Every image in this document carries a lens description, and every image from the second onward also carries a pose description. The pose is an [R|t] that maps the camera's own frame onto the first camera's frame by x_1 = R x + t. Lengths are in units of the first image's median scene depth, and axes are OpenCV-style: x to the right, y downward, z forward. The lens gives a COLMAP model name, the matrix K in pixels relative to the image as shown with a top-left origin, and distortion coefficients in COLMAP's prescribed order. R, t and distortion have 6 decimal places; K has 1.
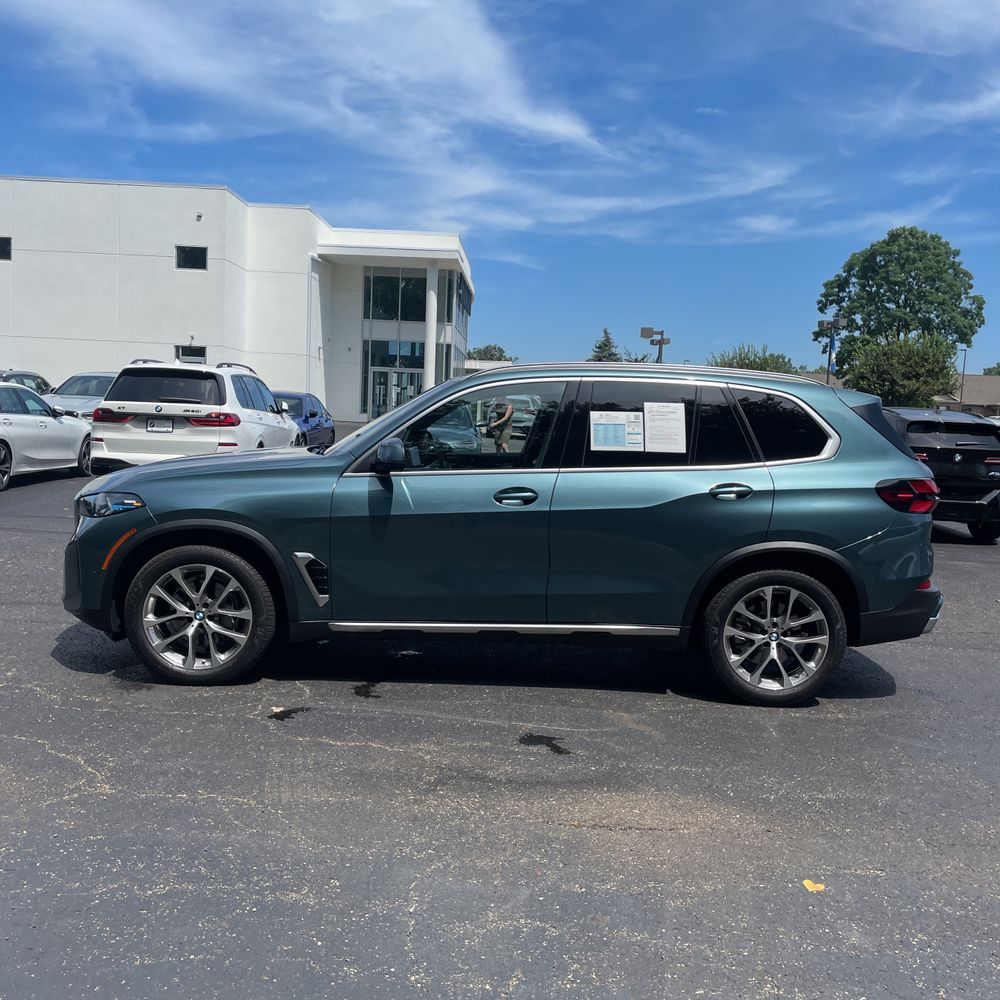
lens RADIAL K [[1025.3, 0, 496.5], [0, 1025.3, 488.6], [0, 0, 1]] dist [0.032051, 0.000000]
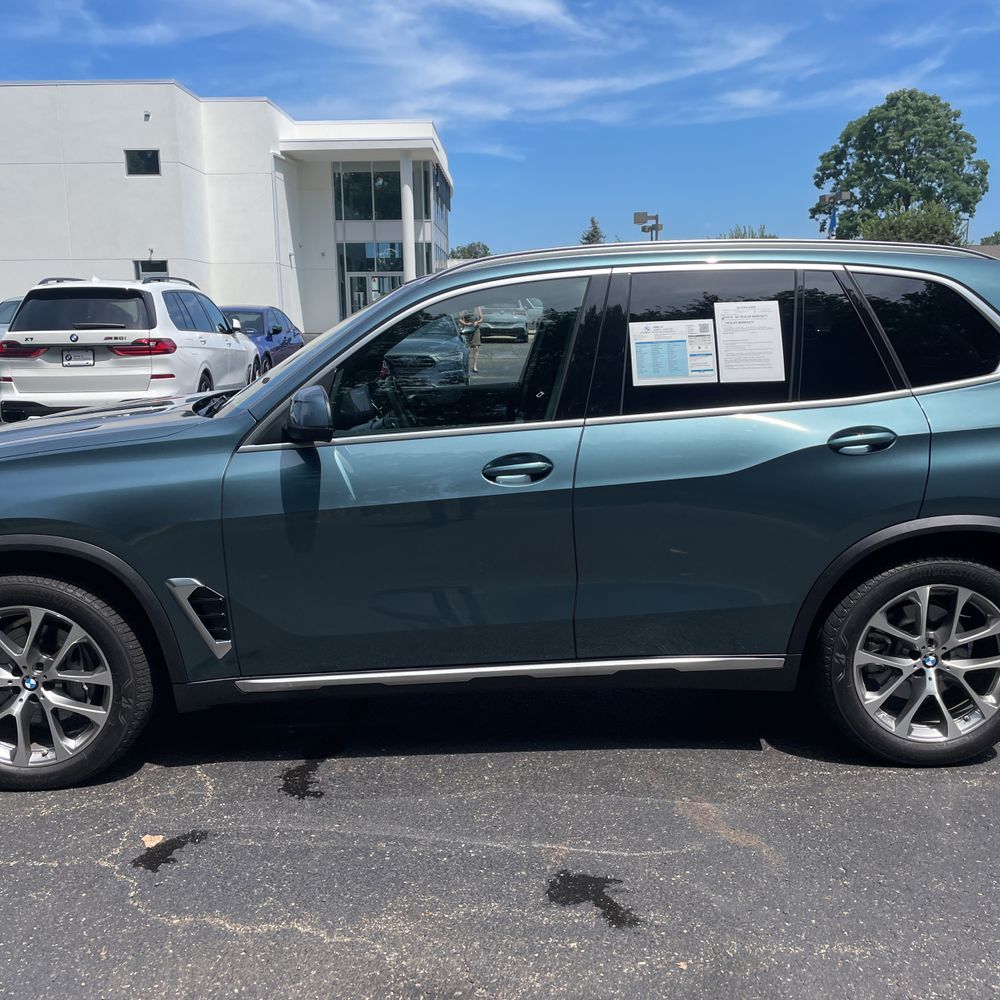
lens RADIAL K [[1025.3, 0, 495.2], [0, 1025.3, 498.4], [0, 0, 1]] dist [0.032051, 0.000000]
pose [[0.998383, -0.056838, 0.000679, 0.003540], [0.056453, 0.992874, 0.104954, -0.039232], [-0.006639, -0.104746, 0.994477, 0.366052]]
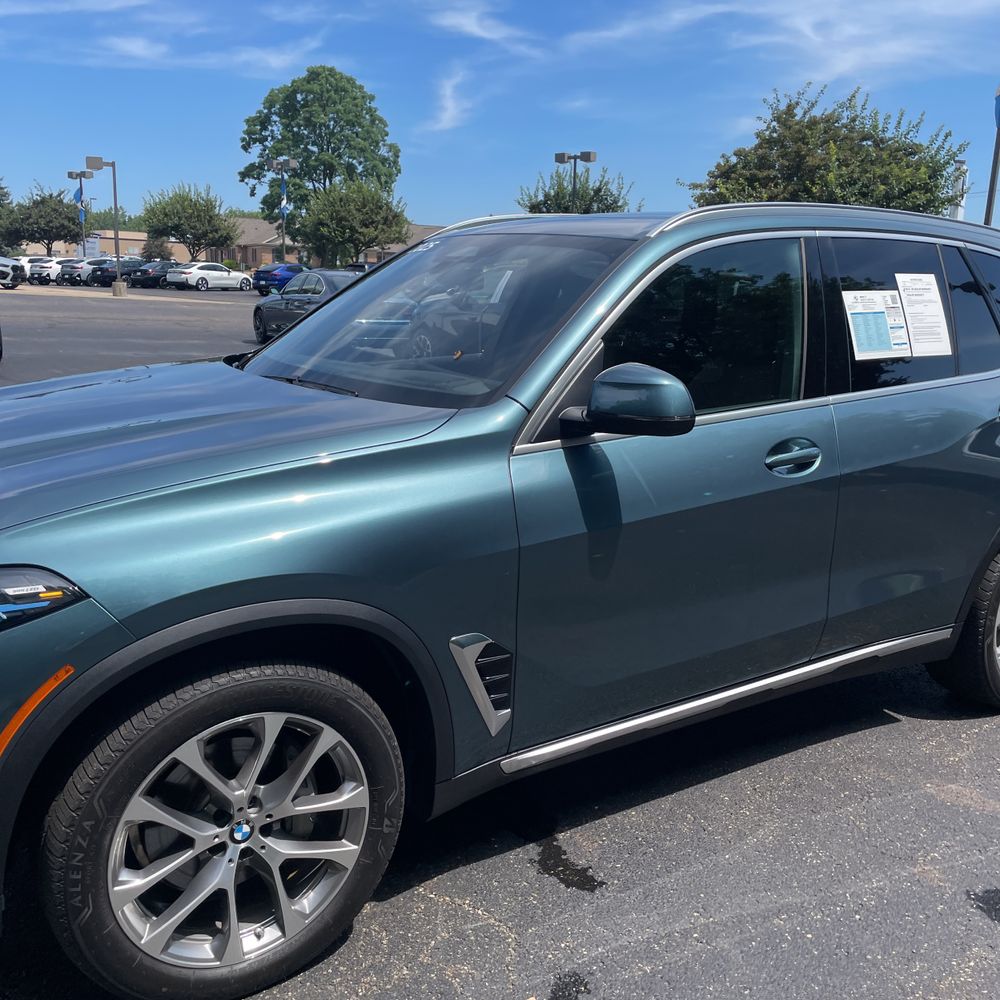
lens RADIAL K [[1025.3, 0, 509.7], [0, 1025.3, 494.7], [0, 0, 1]] dist [0.032051, 0.000000]
pose [[0.840259, -0.128131, 0.526827, -0.385702], [0.046809, 0.985190, 0.164953, -0.066988], [-0.540161, -0.113943, 0.833813, 0.603246]]
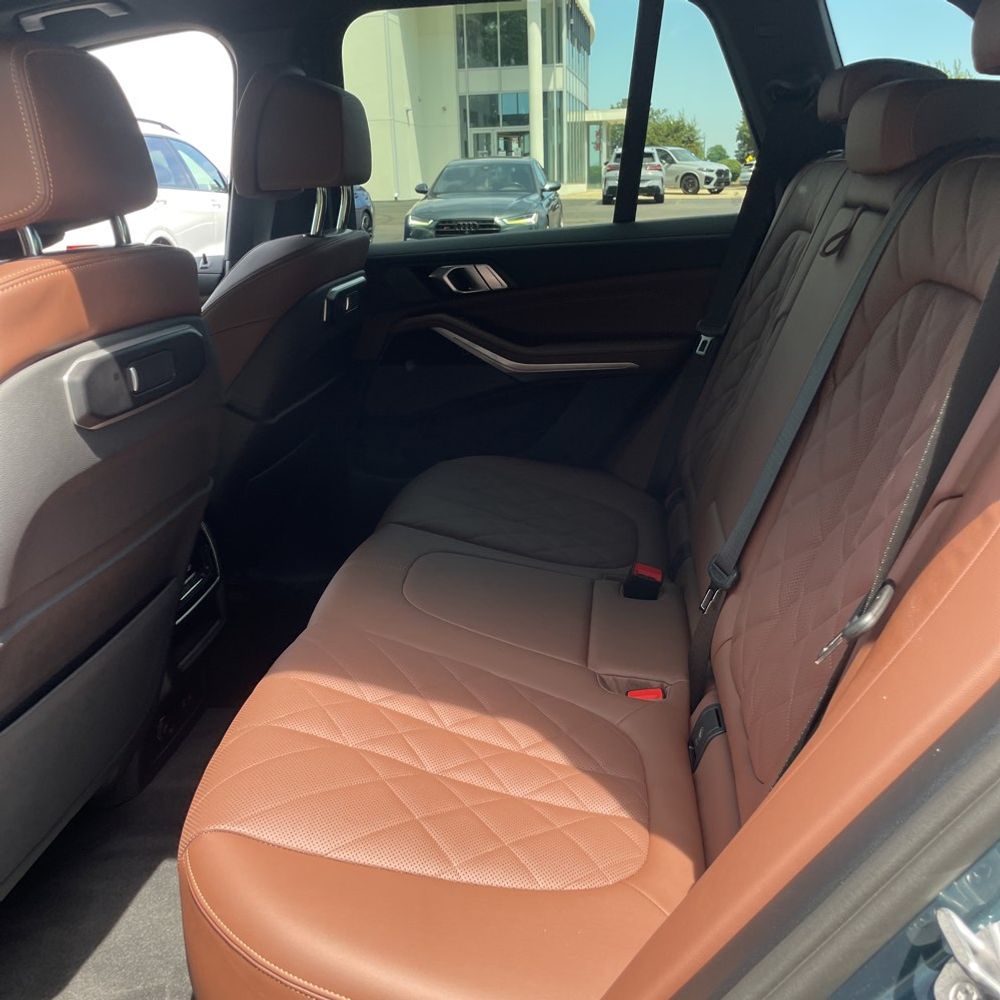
lens RADIAL K [[1025.3, 0, 498.0], [0, 1025.3, 503.5], [0, 0, 1]] dist [0.032051, 0.000000]
pose [[0.987688, -0.028633, -0.153791, 0.189839], [0.062757, 0.973053, 0.221876, -0.034607], [0.143294, -0.228795, 0.962870, 0.907027]]
